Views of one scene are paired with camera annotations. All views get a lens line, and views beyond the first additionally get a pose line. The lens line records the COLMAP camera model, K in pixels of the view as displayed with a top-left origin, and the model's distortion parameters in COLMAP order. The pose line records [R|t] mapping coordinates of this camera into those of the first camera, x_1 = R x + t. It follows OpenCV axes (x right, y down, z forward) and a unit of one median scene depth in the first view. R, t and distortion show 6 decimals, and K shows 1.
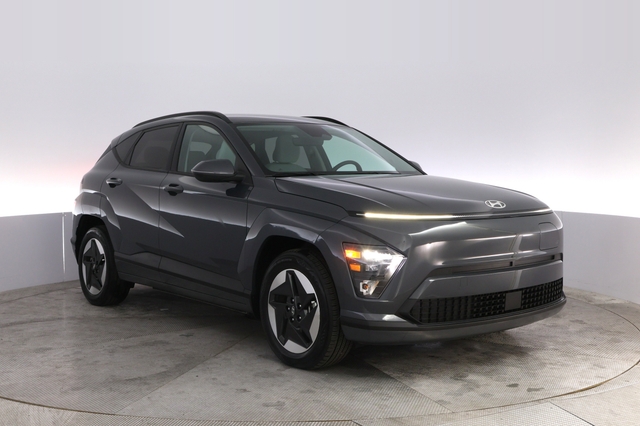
lens RADIAL K [[937.9, 0, 334.7], [0, 937.9, 187.5], [0, 0, 1]] dist [-0.015582, 0.000000]
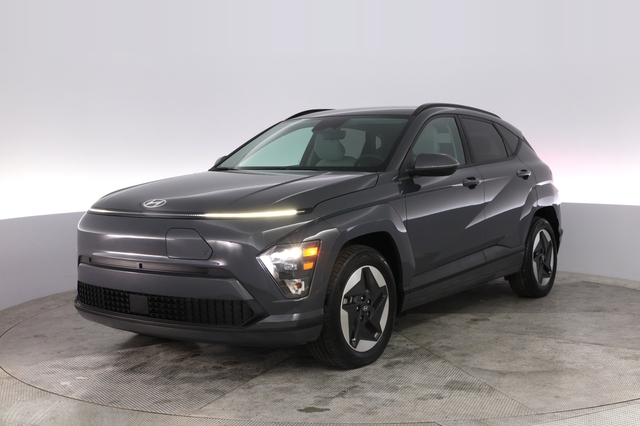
lens RADIAL K [[937.9, 0, 331.0], [0, 937.9, 179.9], [0, 0, 1]] dist [-0.015582, 0.000000]
pose [[0.152875, 0.028617, -0.987831, 1.117126], [-0.015548, 0.999527, 0.026550, -0.033469], [0.988123, 0.011300, 0.153248, 1.002725]]
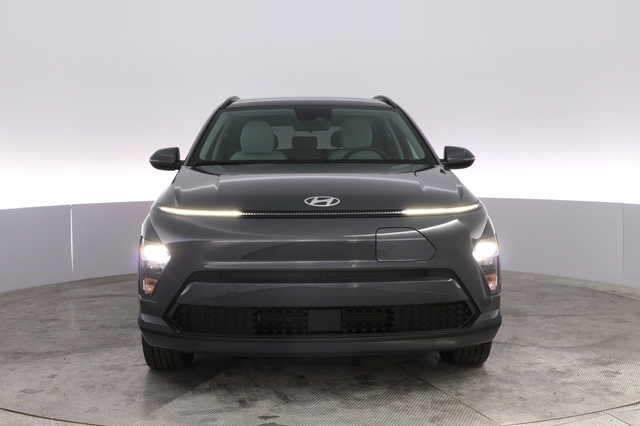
lens RADIAL K [[1023.4, 0, 319.8], [0, 1023.4, 216.5], [0, 0, 1]] dist [-0.007721, 0.000000]
pose [[0.754132, 0.043841, -0.655257, 0.738585], [-0.014428, 0.998634, 0.050210, -0.014368], [0.656564, -0.028411, 0.753735, 0.311410]]
